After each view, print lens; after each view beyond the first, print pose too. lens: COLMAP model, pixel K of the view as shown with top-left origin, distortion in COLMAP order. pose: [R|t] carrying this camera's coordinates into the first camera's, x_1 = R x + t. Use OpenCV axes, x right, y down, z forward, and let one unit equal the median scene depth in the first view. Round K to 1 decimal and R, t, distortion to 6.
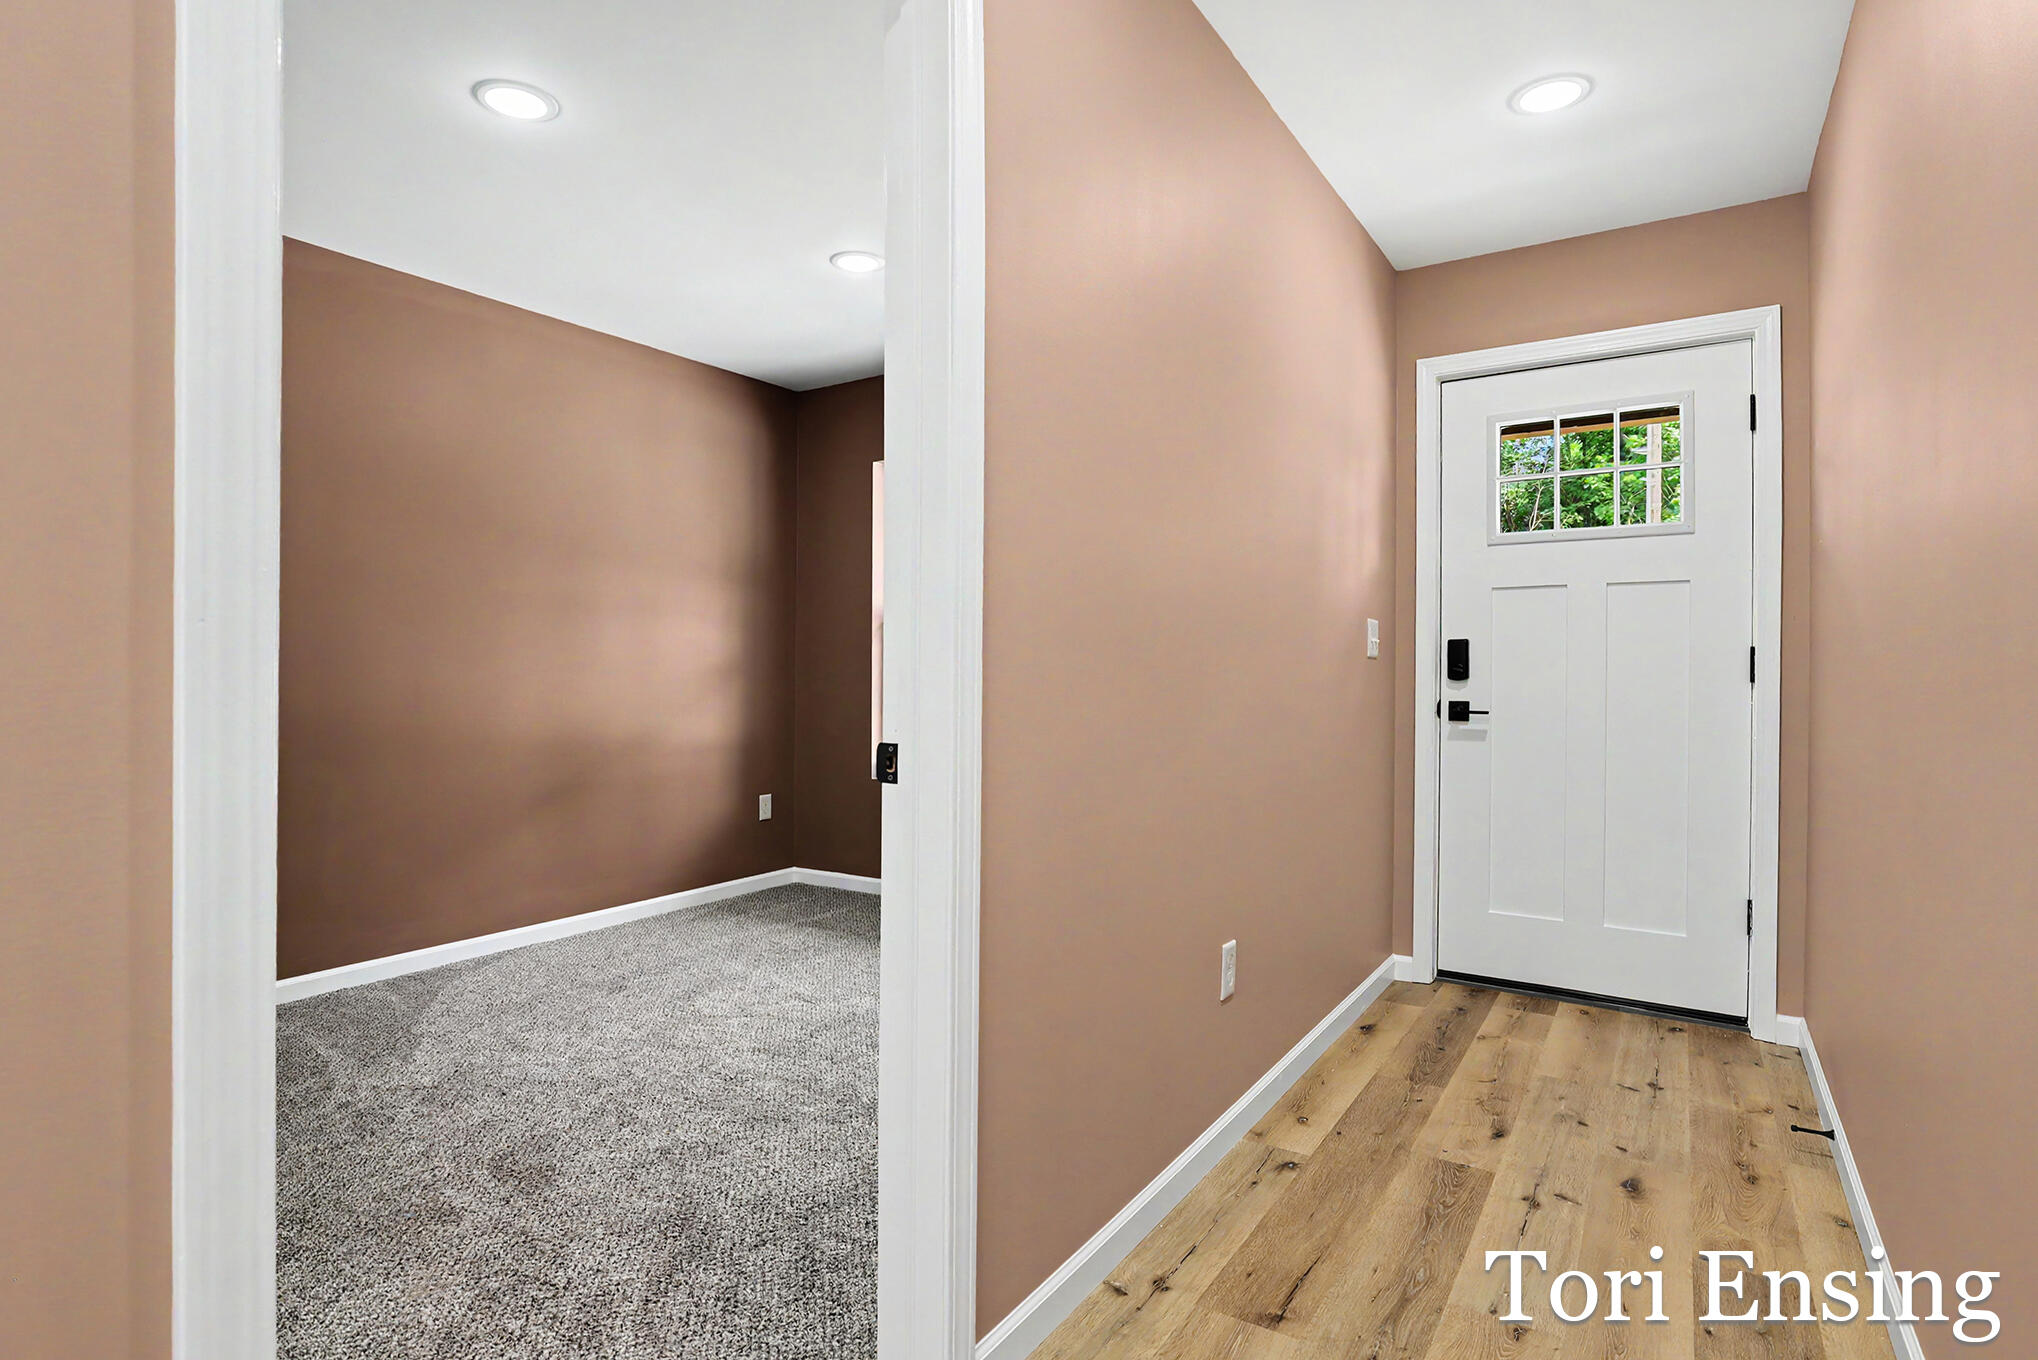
lens RADIAL K [[1023.4, 0, 1030.5], [0, 1023.4, 670.5], [0, 0, 1]] dist [-0.012343, -0.000800]
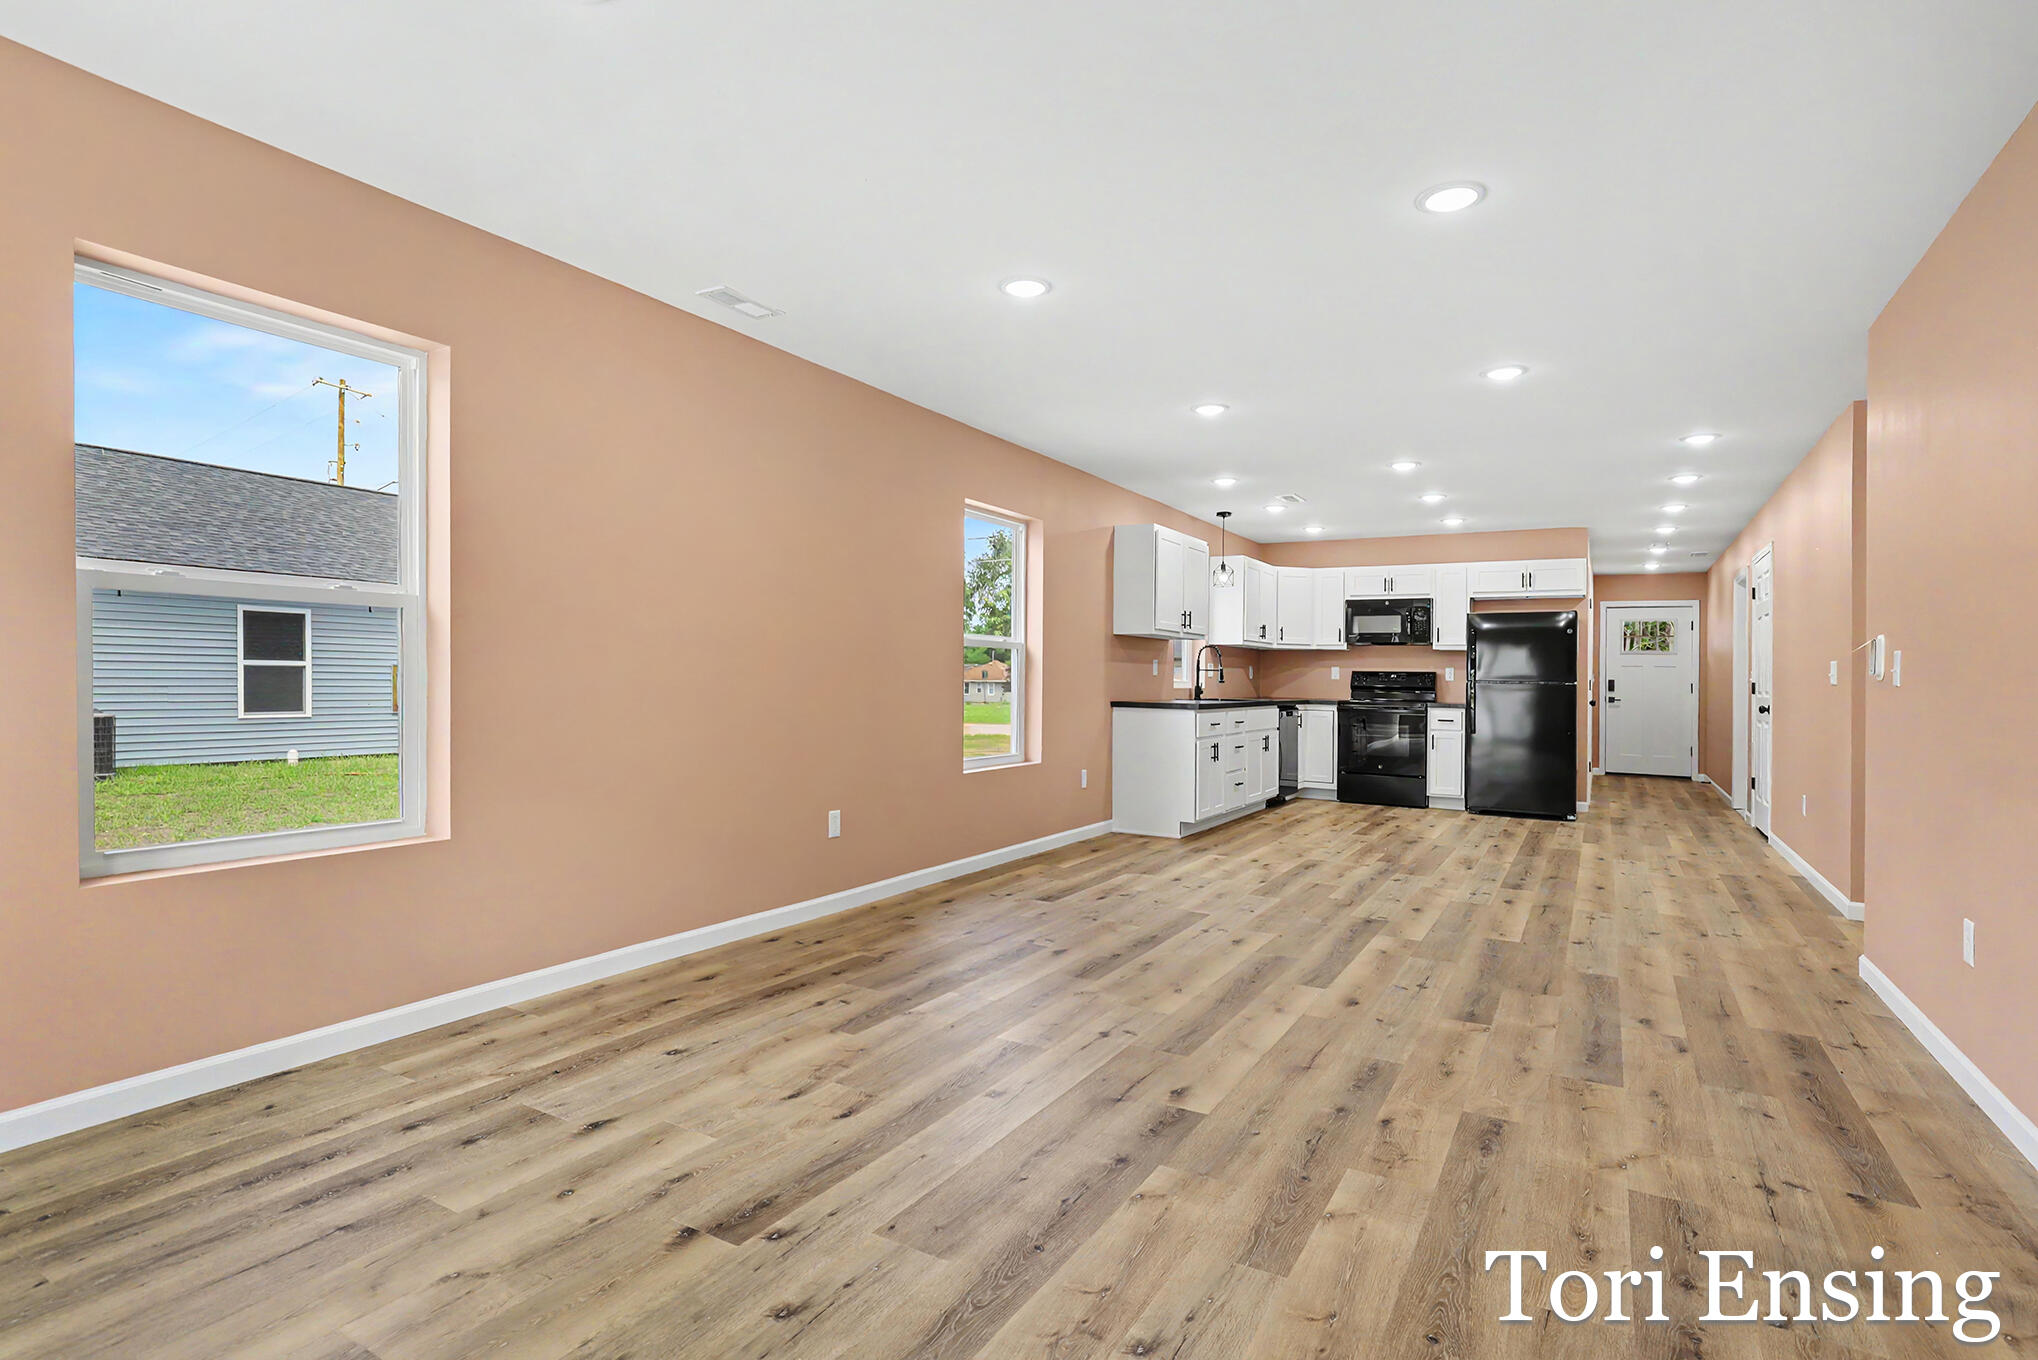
lens RADIAL K [[1023.4, 0, 1009.9], [0, 1023.4, 646.2], [0, 0, 1]] dist [-0.012343, -0.000800]
pose [[0.998518, 0.021040, 0.050192, -1.913397], [-0.019406, 0.999273, -0.032823, 0.009173], [-0.050846, 0.031800, 0.998200, -2.522653]]
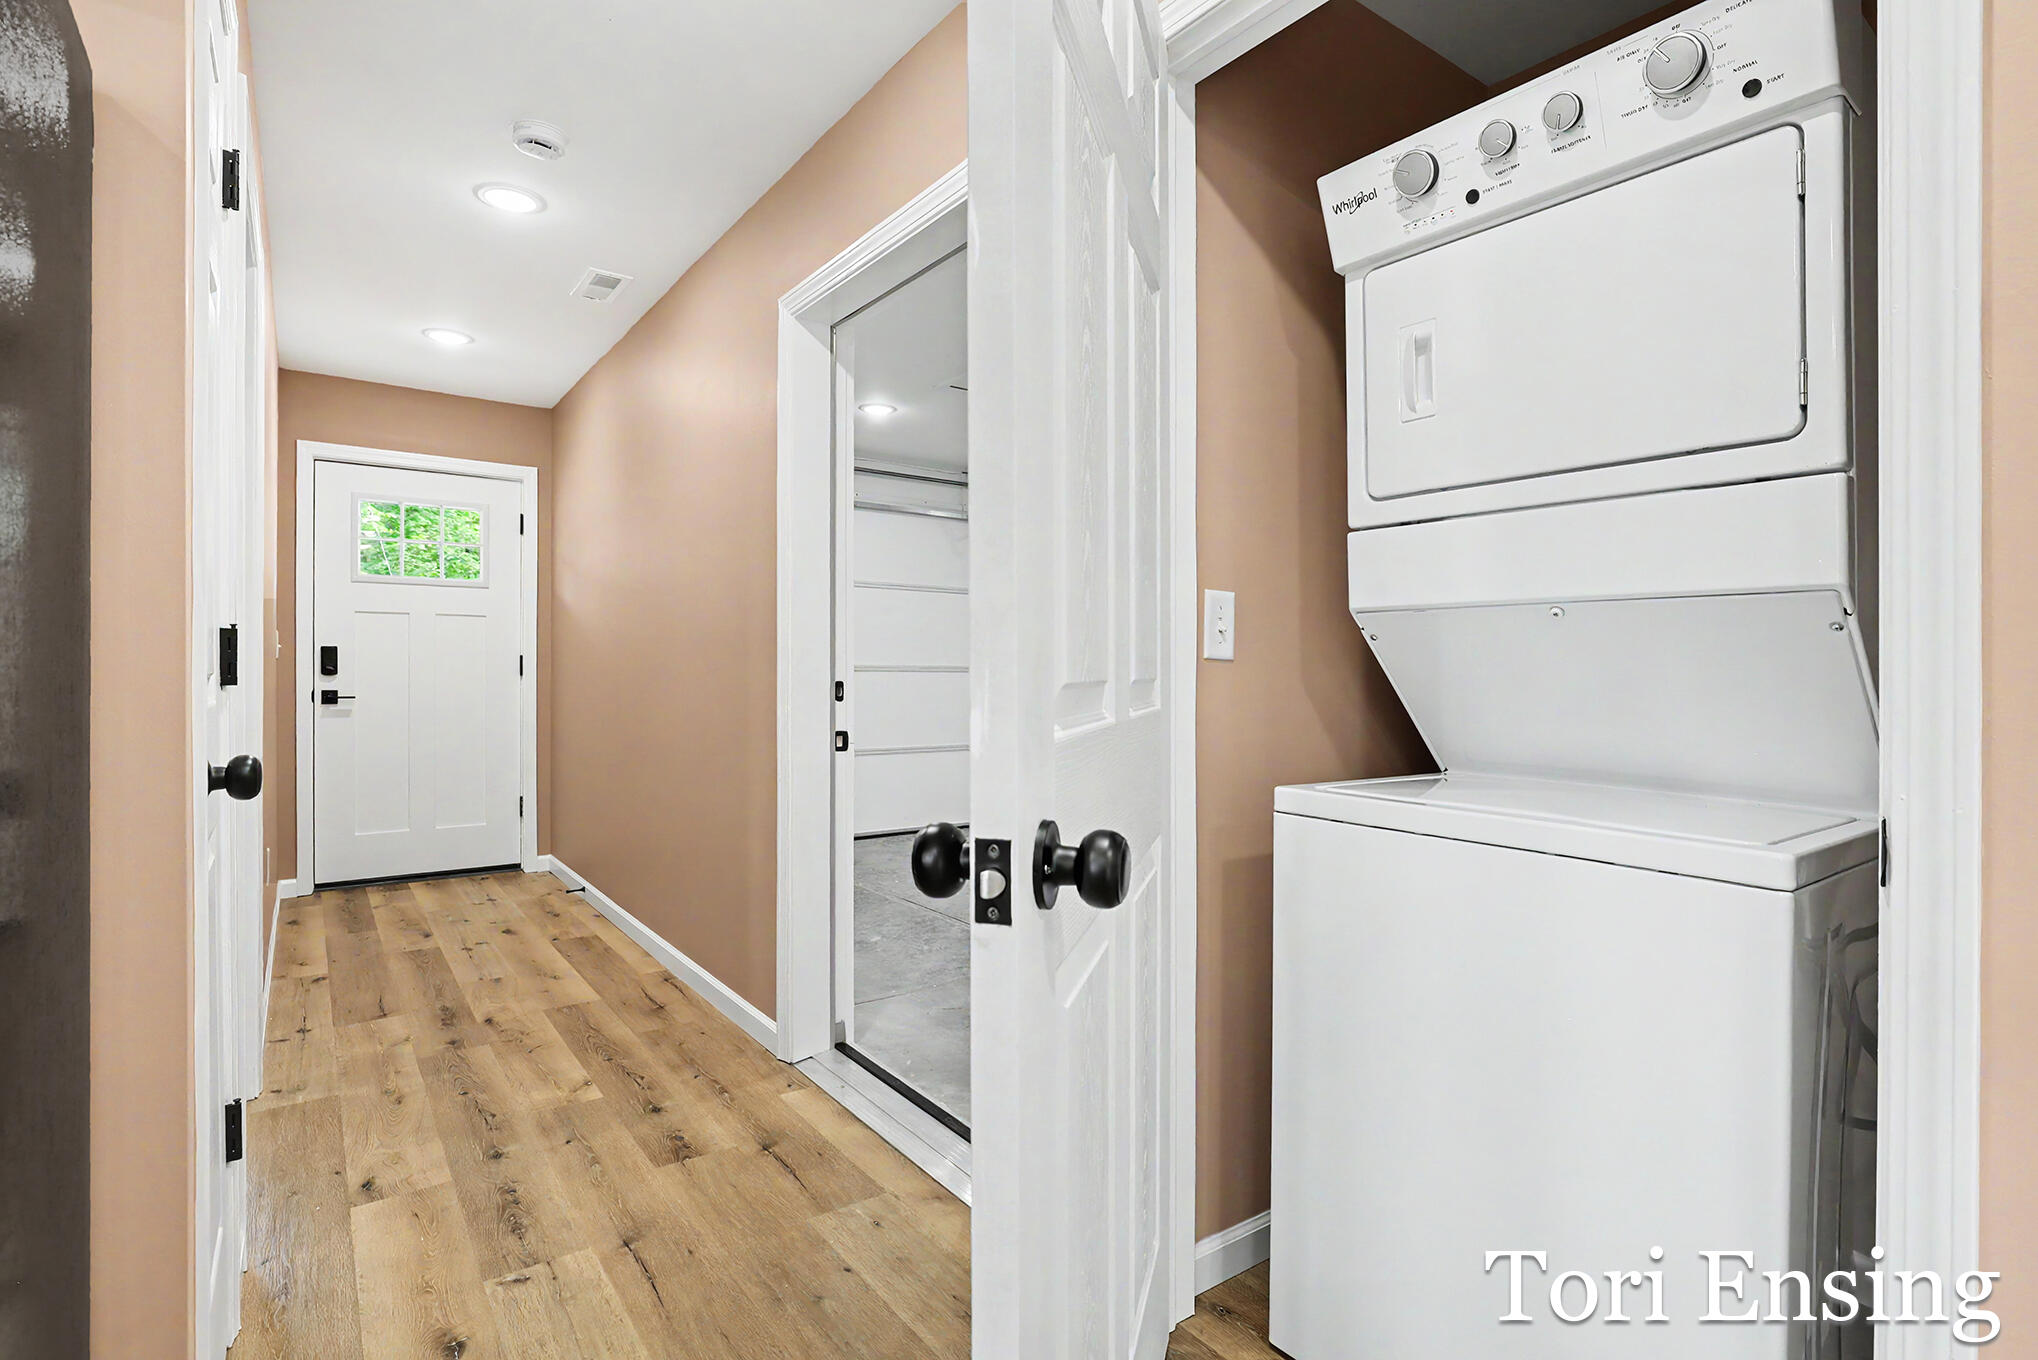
lens RADIAL K [[961.8, 0, 1032.5], [0, 961.8, 676.7], [0, 0, 1]] dist [-0.014899, -0.000583]
pose [[0.333397, -0.007874, 0.942754, -0.505227], [-0.003558, 0.999947, 0.009610, -0.004546], [-0.942780, -0.006558, 0.333351, -0.355547]]
